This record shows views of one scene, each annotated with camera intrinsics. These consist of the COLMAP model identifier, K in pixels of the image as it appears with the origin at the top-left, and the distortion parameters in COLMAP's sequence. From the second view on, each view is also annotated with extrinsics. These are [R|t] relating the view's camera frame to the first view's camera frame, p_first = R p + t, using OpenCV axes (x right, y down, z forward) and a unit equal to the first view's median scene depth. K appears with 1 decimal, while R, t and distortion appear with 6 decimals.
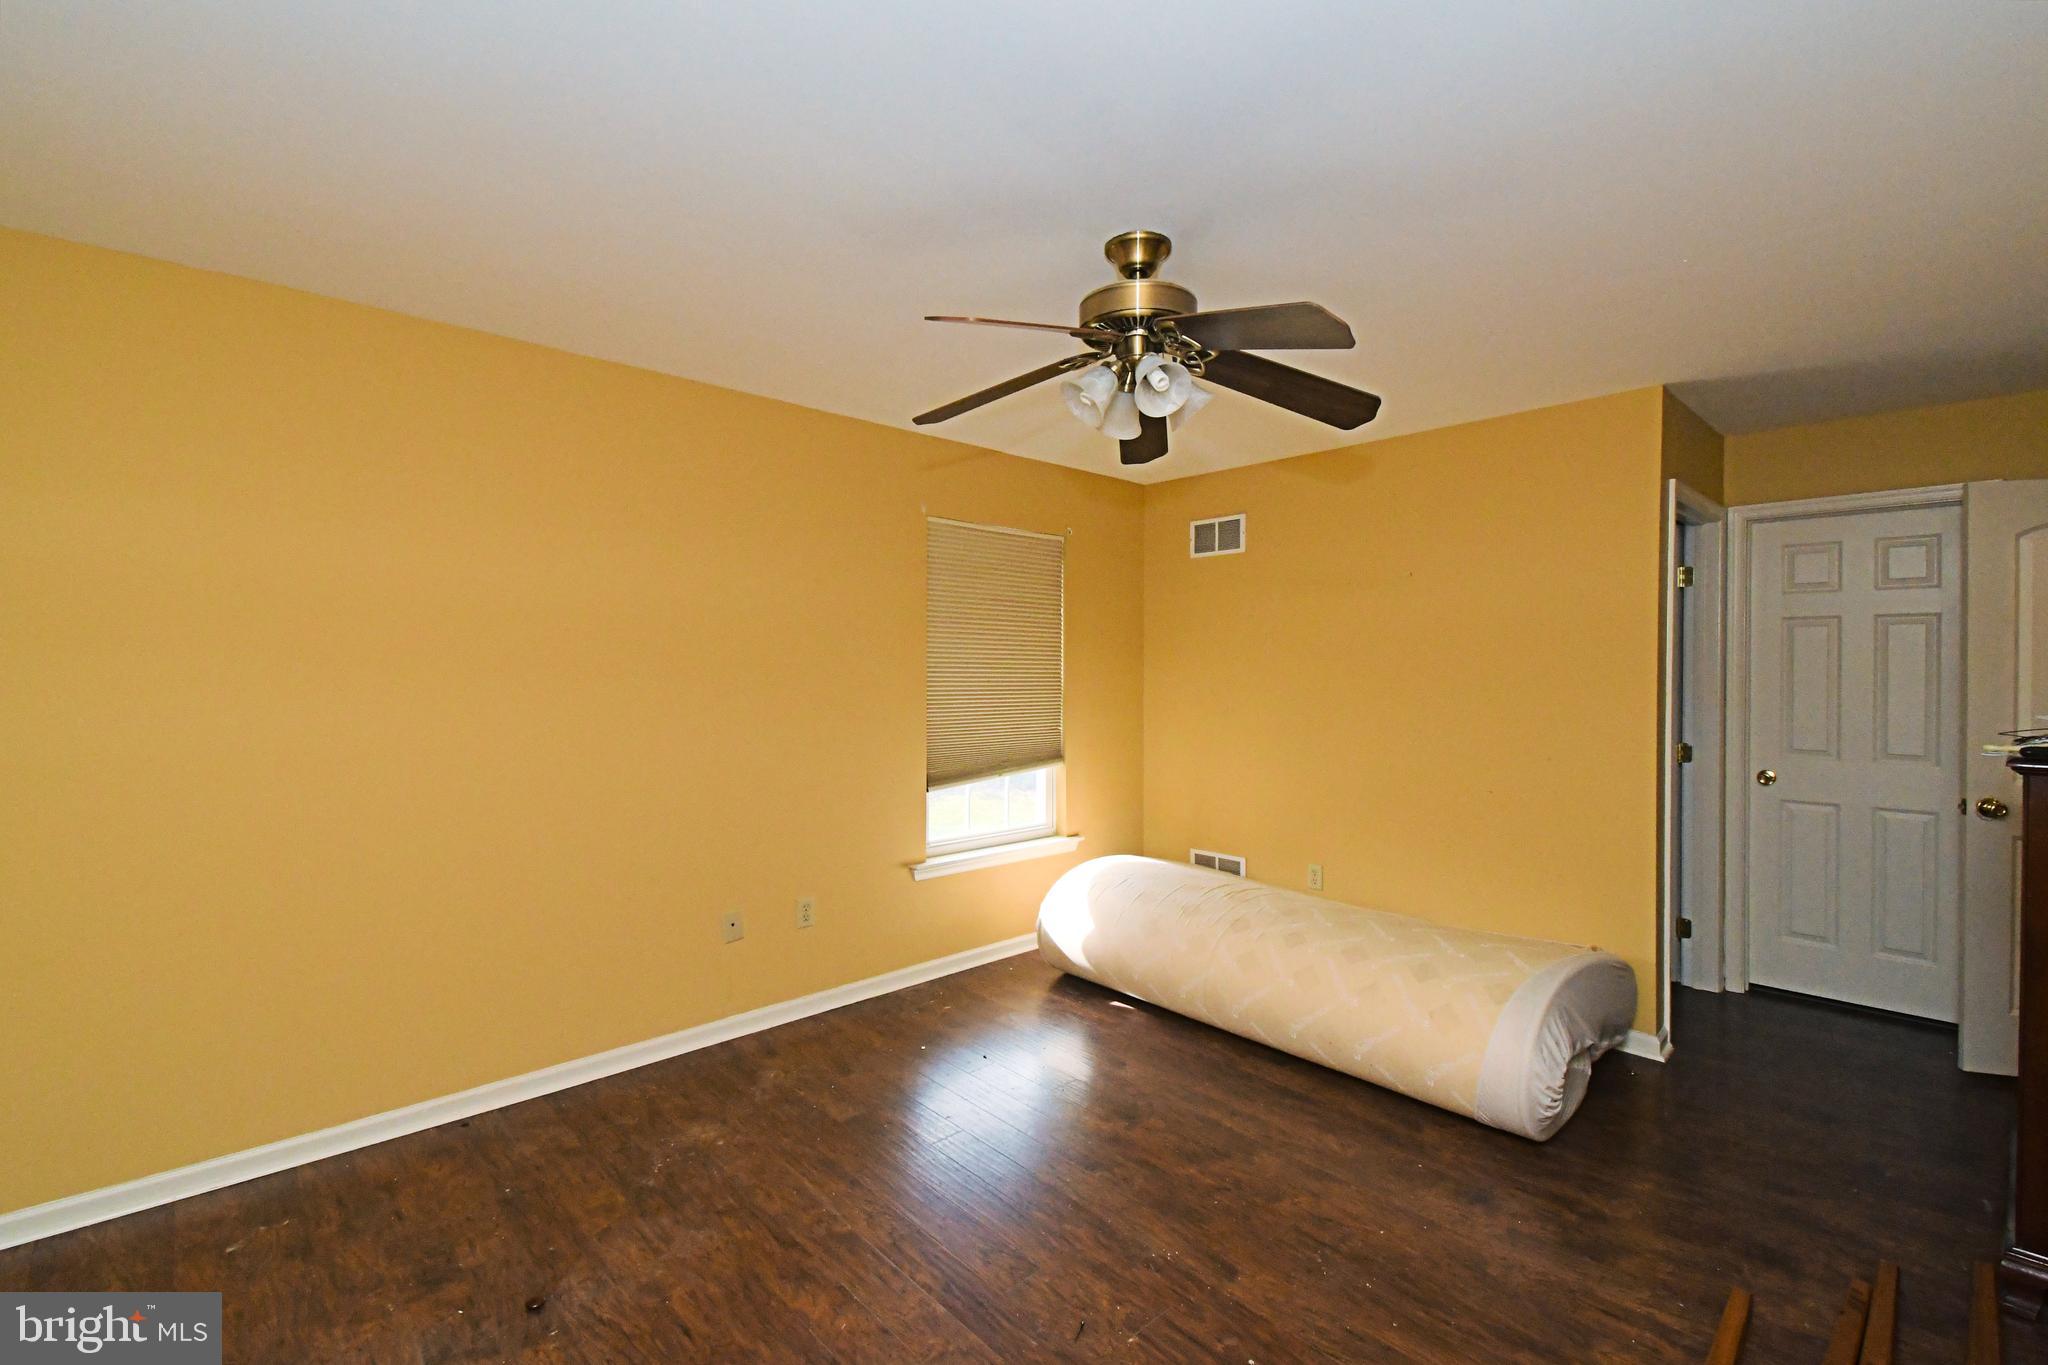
lens RADIAL K [[902.4, 0, 1020.0], [0, 902.4, 676.8], [0, 0, 1]] dist [0.000884, 0.000037]
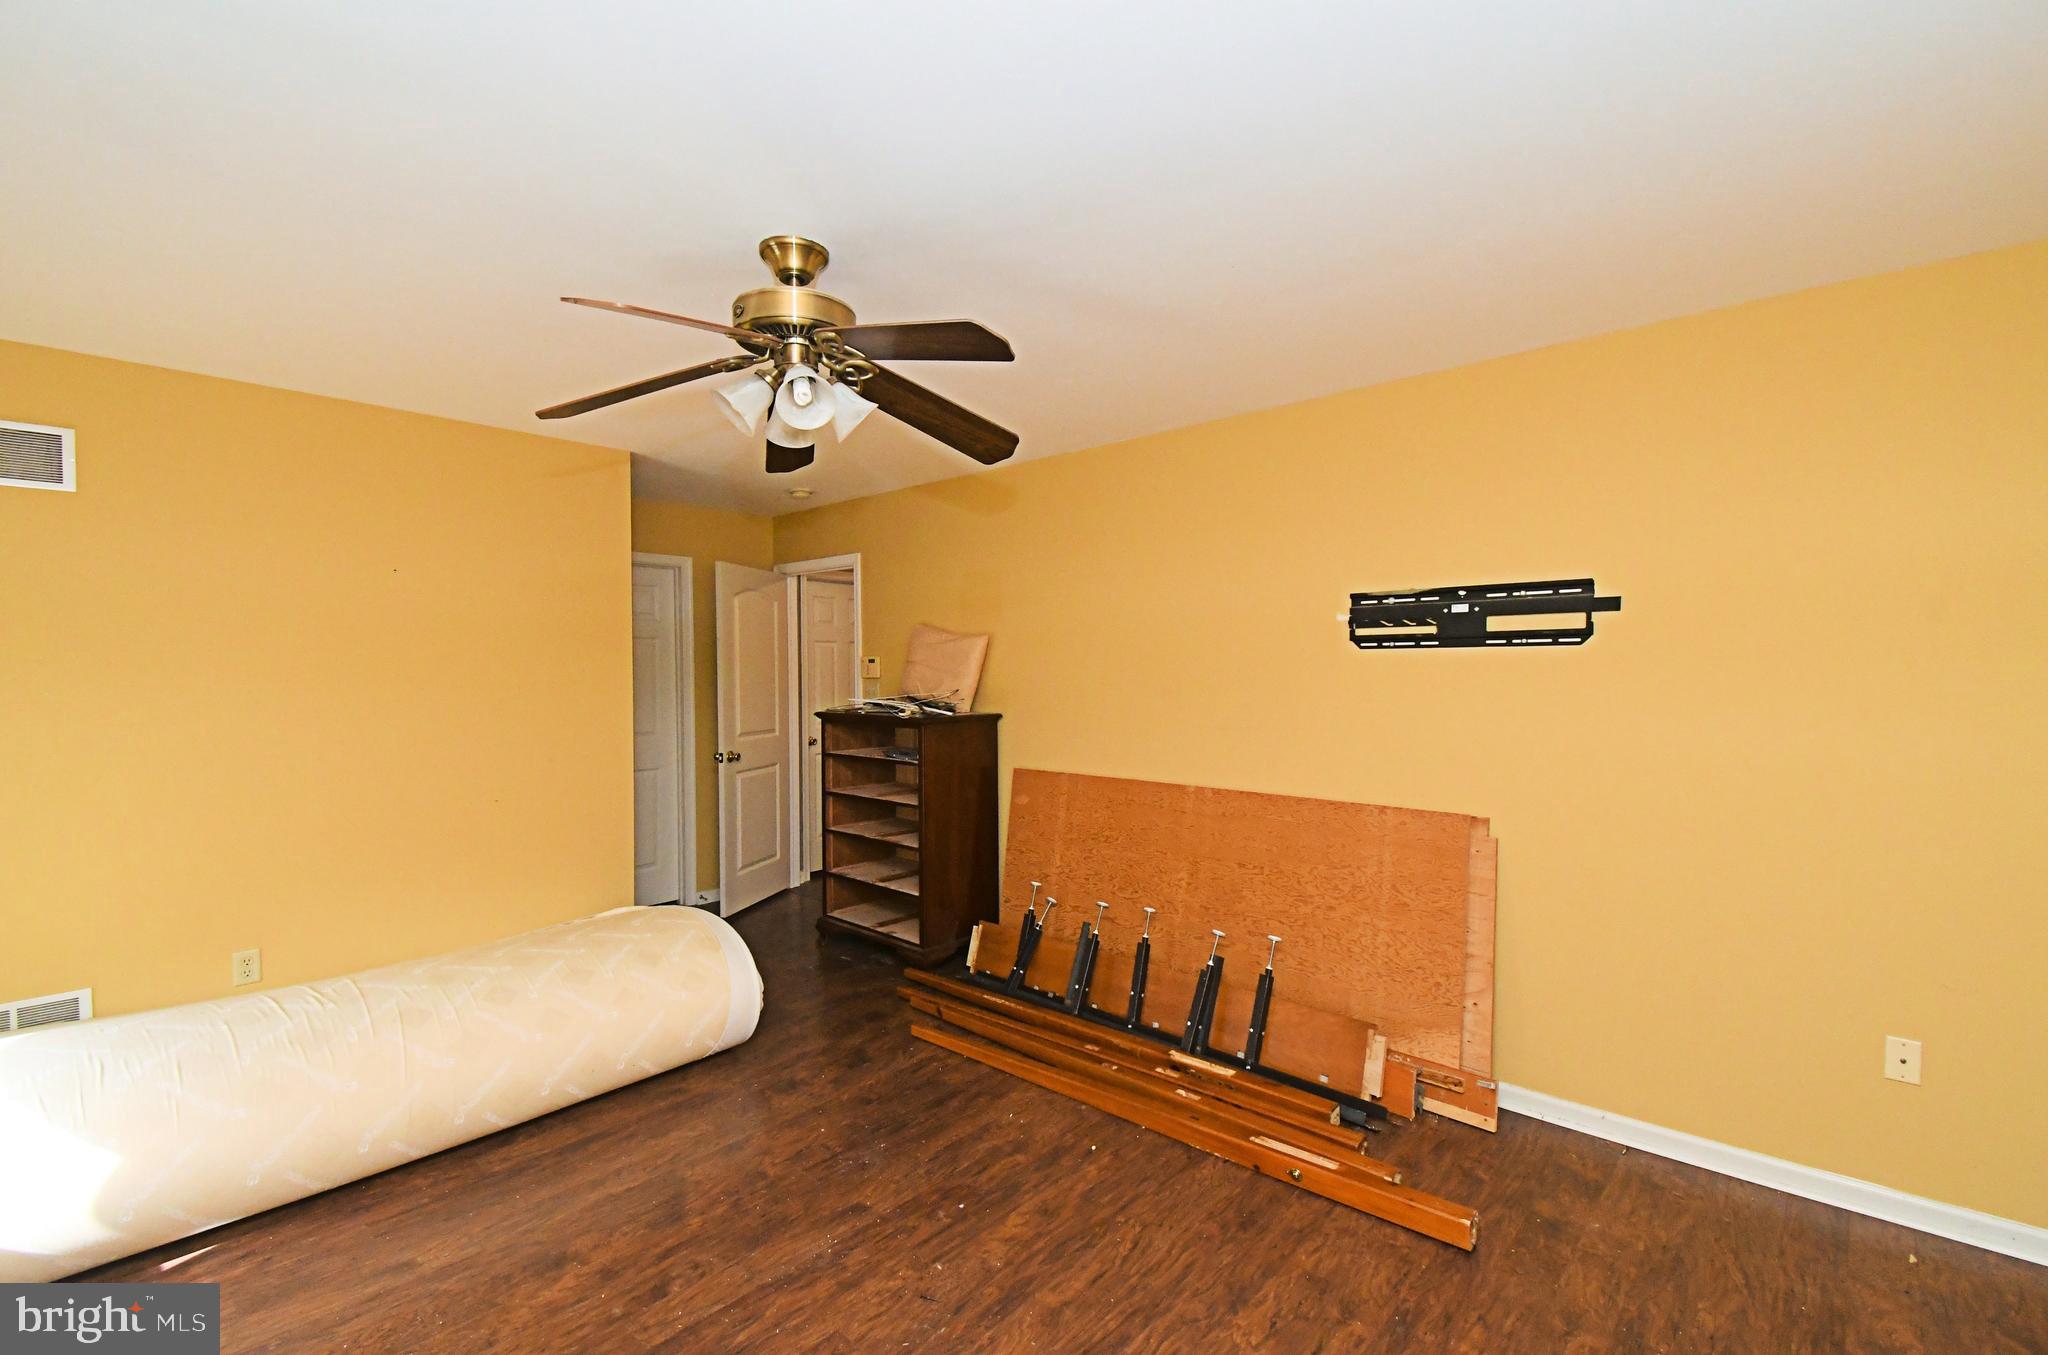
lens RADIAL K [[891.1, 0, 1024.6], [0, 891.1, 675.3], [0, 0, 1]] dist [0.000690, -0.000052]
pose [[-0.109017, -0.006611, 0.994018, -0.783217], [0.012821, 0.999885, 0.008056, -0.018486], [-0.993957, 0.013623, -0.108920, 0.781872]]
